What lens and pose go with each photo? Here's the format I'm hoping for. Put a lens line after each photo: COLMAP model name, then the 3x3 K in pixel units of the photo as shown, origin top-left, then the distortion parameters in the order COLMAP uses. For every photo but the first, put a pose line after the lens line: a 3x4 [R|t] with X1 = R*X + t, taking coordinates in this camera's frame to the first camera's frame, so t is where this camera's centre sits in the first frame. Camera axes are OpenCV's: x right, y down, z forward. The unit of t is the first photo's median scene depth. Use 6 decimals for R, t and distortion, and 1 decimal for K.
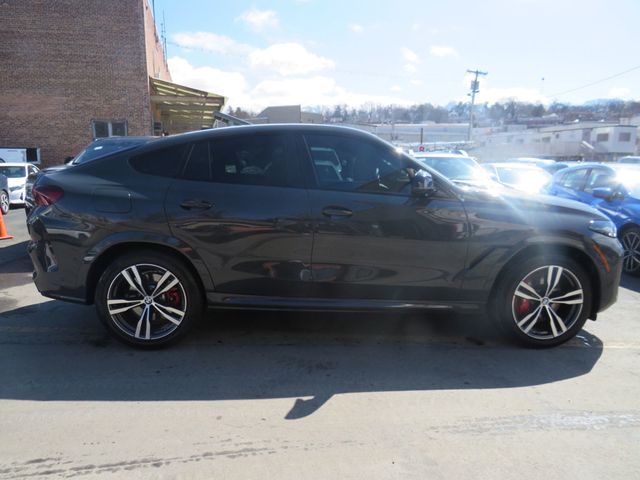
lens RADIAL K [[460.8, 0, 320.0], [0, 460.8, 240.0], [0, 0, 1]] dist [-0.037327, 0.001004]
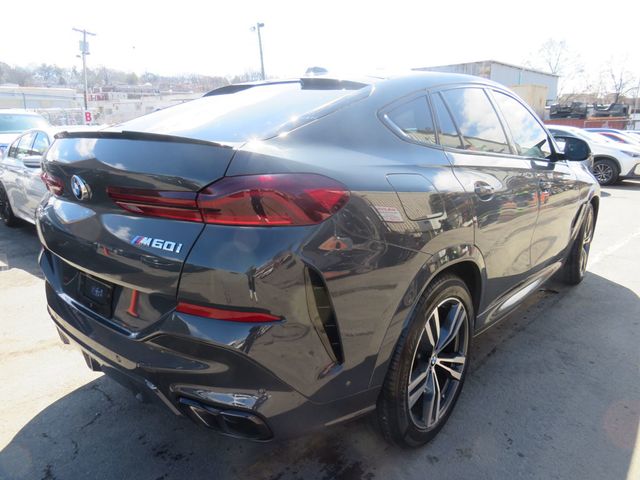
lens RADIAL K [[460.8, 0, 320.0], [0, 460.8, 240.0], [0, 0, 1]] dist [-0.037327, 0.001004]
pose [[0.685666, -0.166747, 0.708561, -0.295605], [0.119962, 0.985984, 0.115947, -0.037026], [-0.717964, 0.005499, 0.696059, 0.231157]]
